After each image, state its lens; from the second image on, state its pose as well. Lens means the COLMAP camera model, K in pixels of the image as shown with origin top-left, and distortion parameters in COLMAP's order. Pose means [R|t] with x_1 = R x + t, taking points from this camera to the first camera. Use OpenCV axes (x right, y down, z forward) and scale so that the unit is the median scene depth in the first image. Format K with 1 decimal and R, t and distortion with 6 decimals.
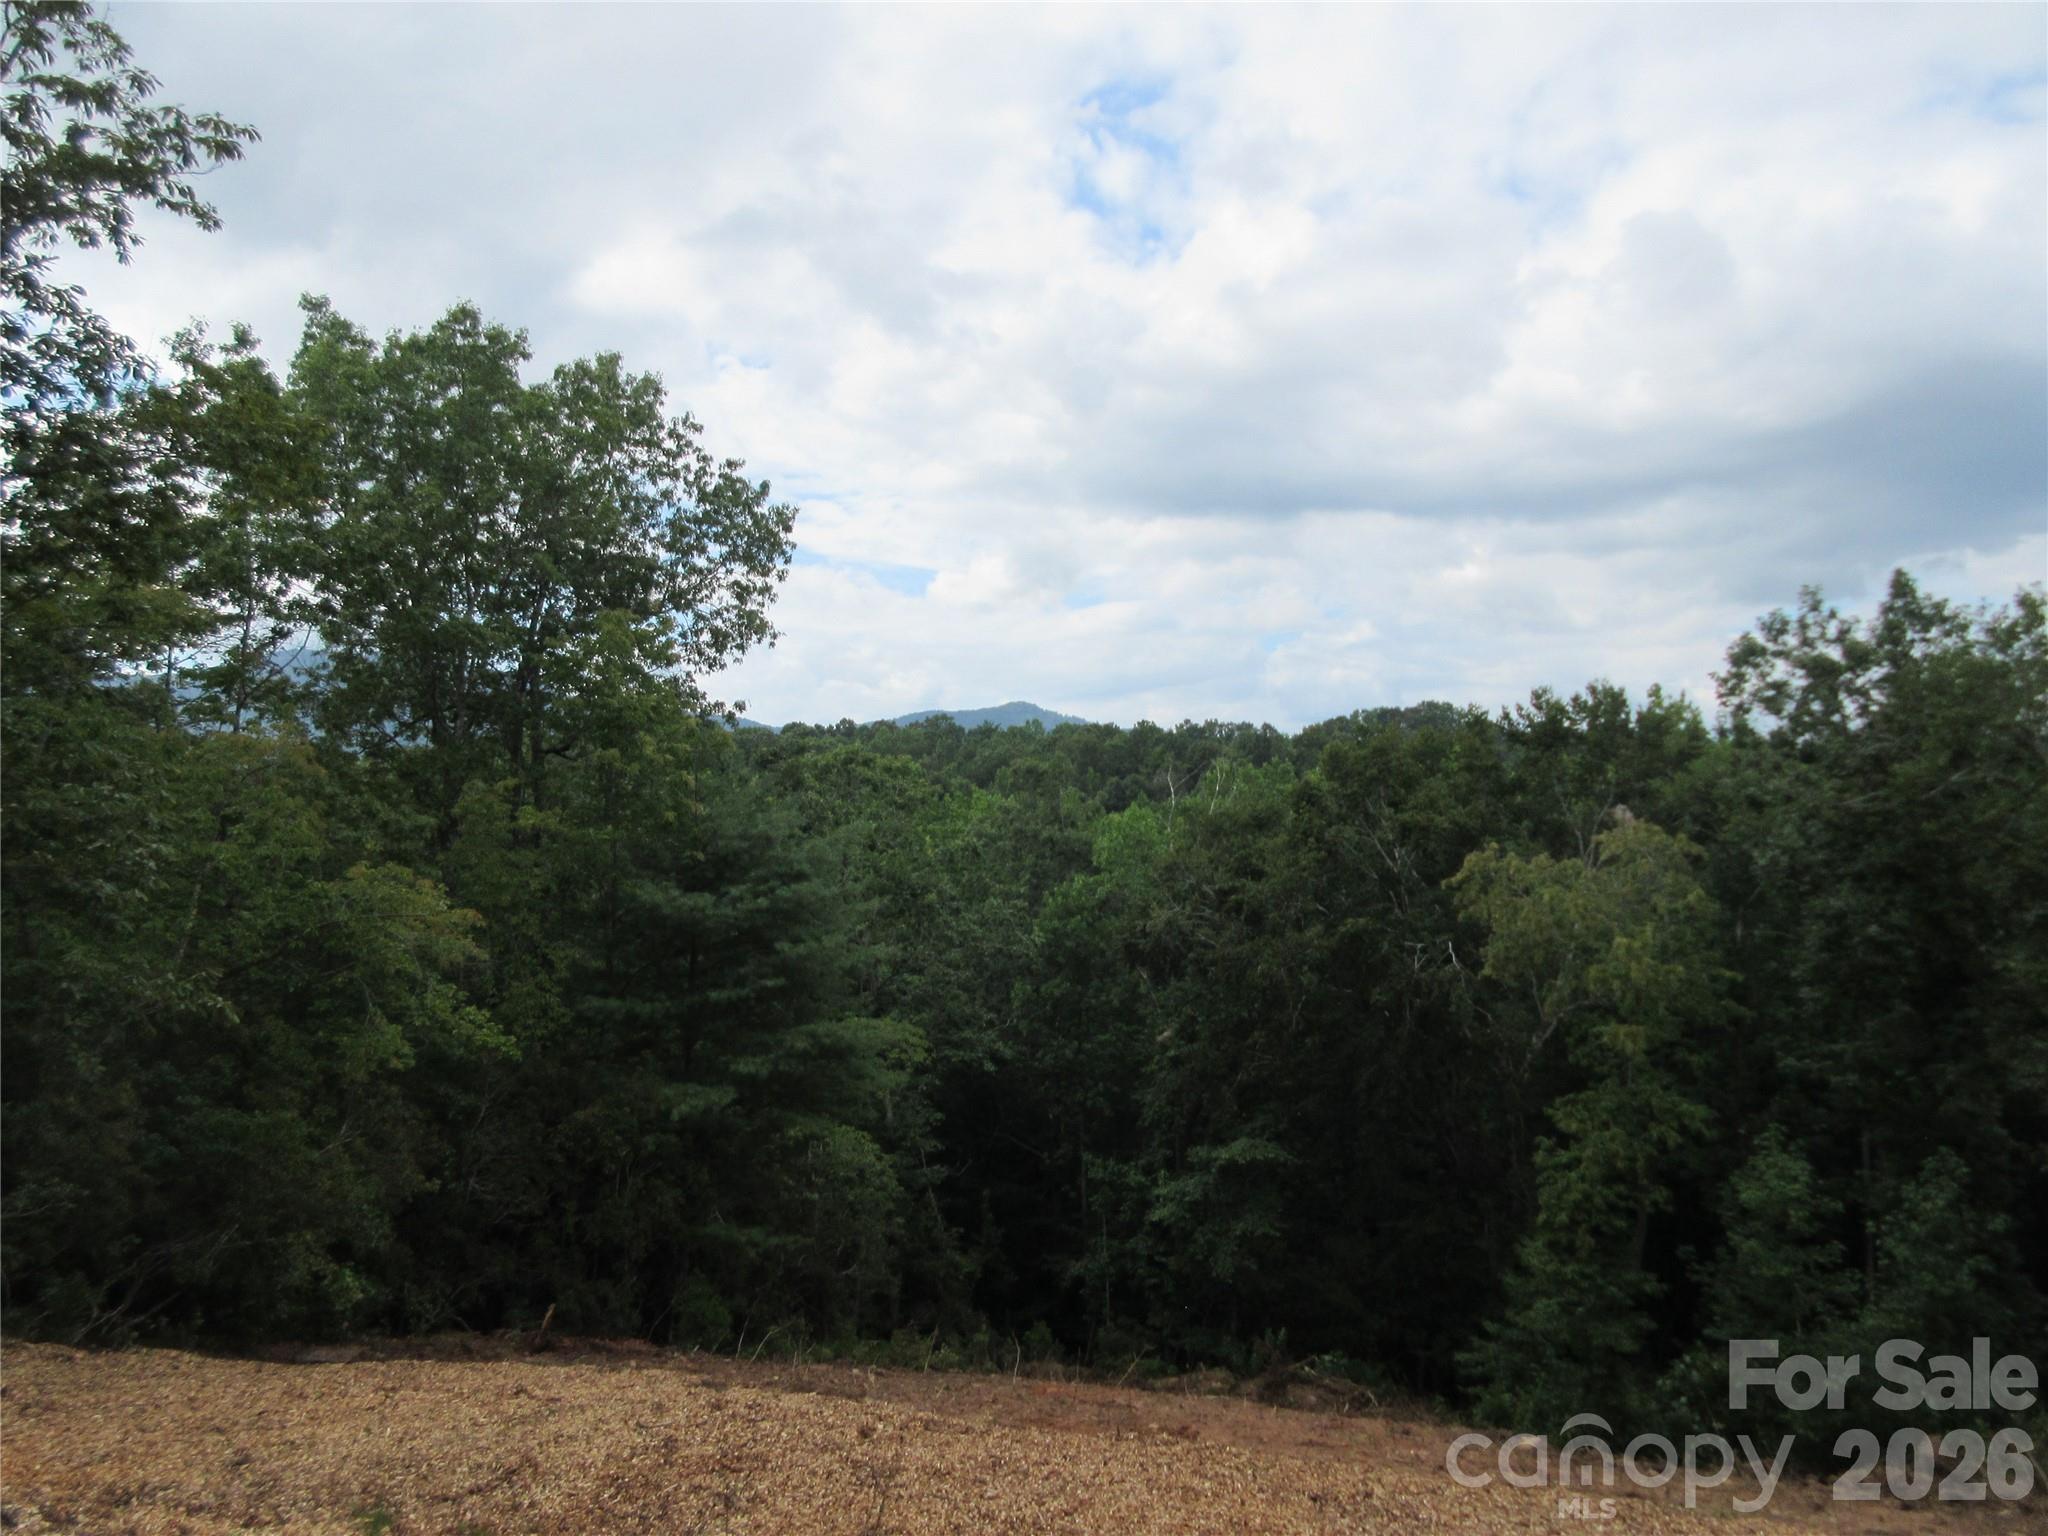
lens RADIAL K [[1505.8, 0, 1024.0], [0, 1505.8, 768.0], [0, 0, 1]] dist [-0.002248, -0.008245]
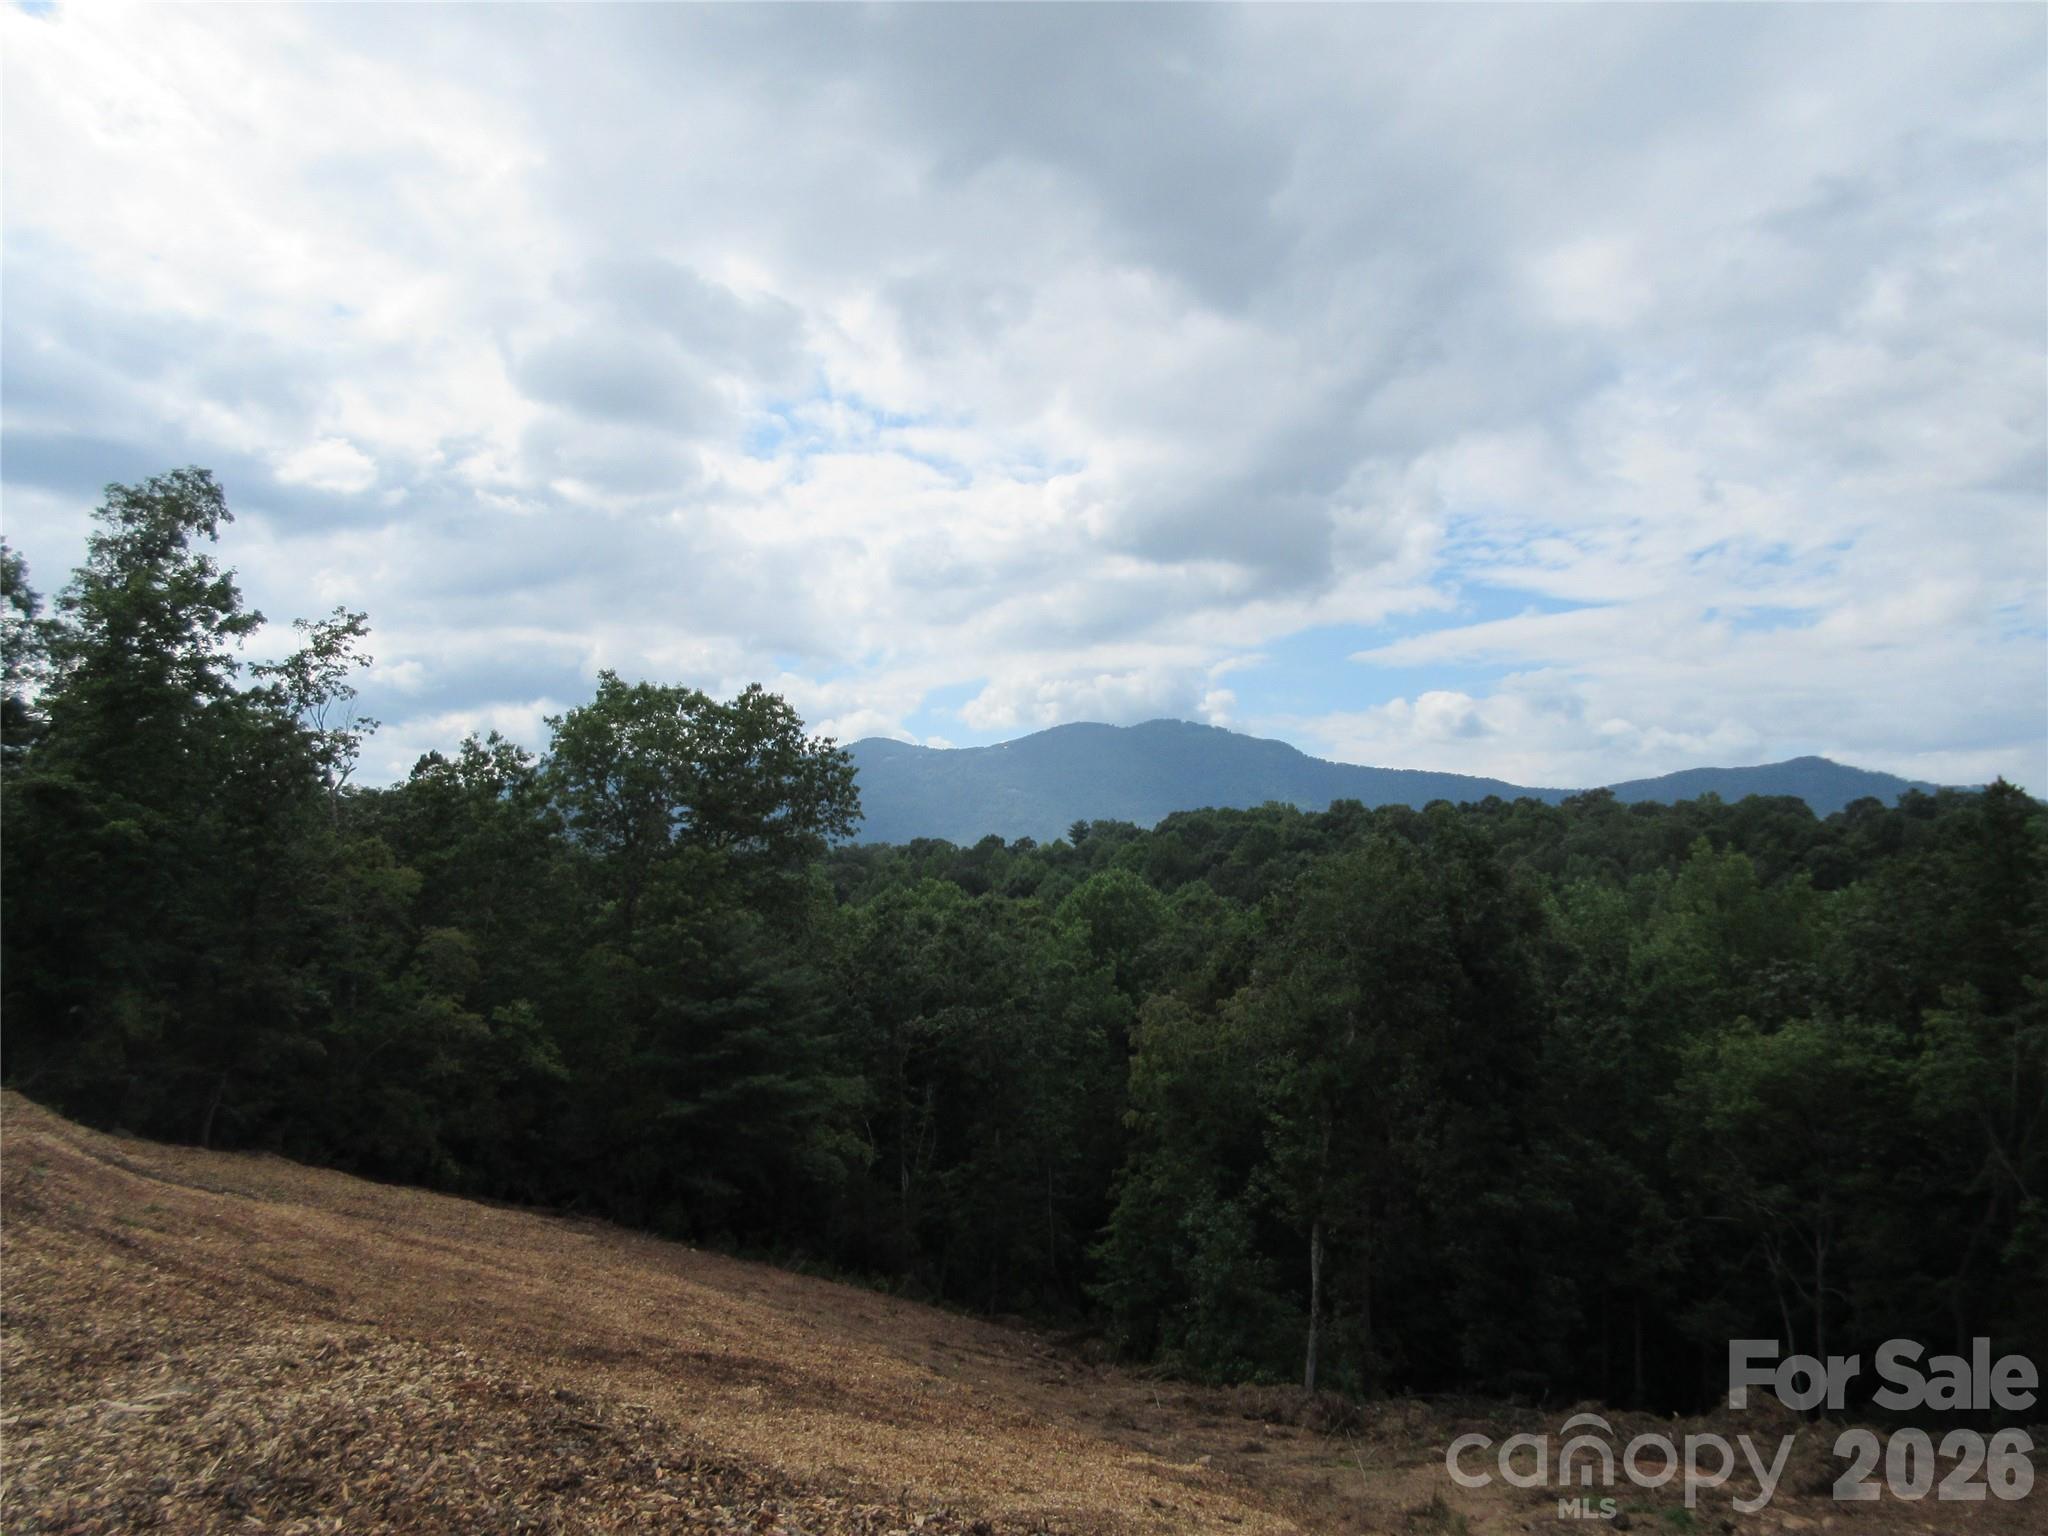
lens RADIAL K [[1527.4, 0, 1017.8], [0, 1527.4, 762.5], [0, 0, 1]] dist [0.031938, -0.015658]
pose [[0.873986, -0.020766, -0.485507, 1.068136], [0.001321, 0.999184, -0.040358, -0.140225], [0.485949, 0.034631, 0.873301, -0.504552]]
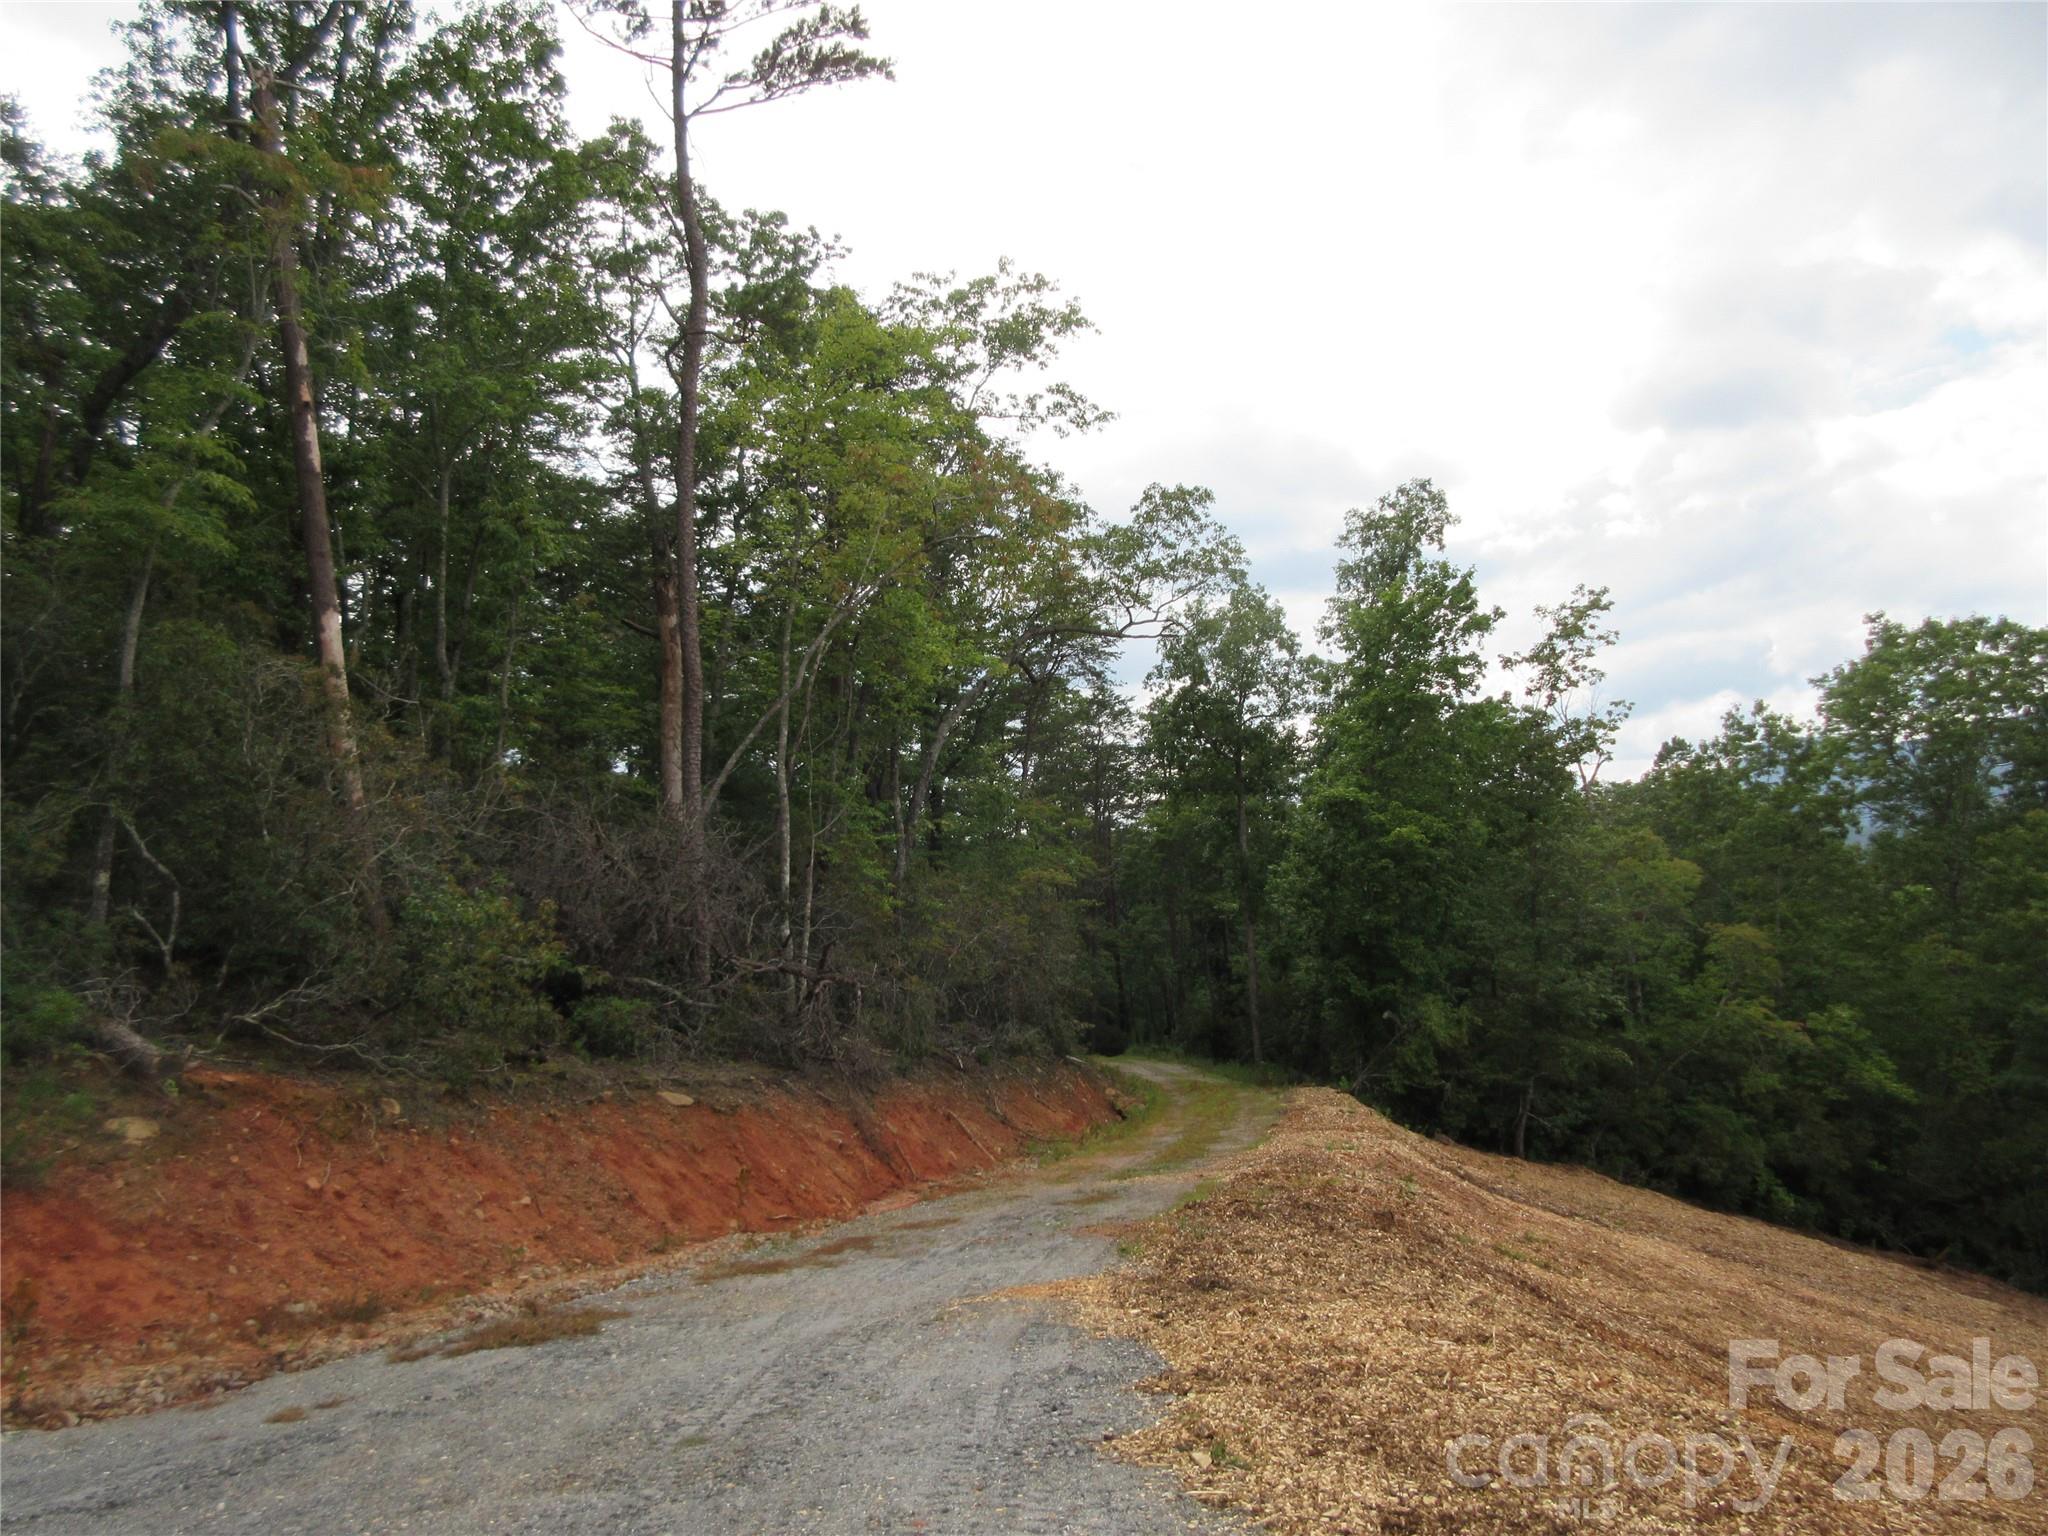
lens RADIAL K [[1543.0, 0, 1024.0], [0, 1543.0, 768.0], [0, 0, 1]] dist [0.008791, 0.011833]
pose [[0.311468, -0.096620, -0.945332, 0.909071], [0.084801, 0.993674, -0.073621, -0.125497], [0.946465, -0.057234, 0.317691, -0.451570]]
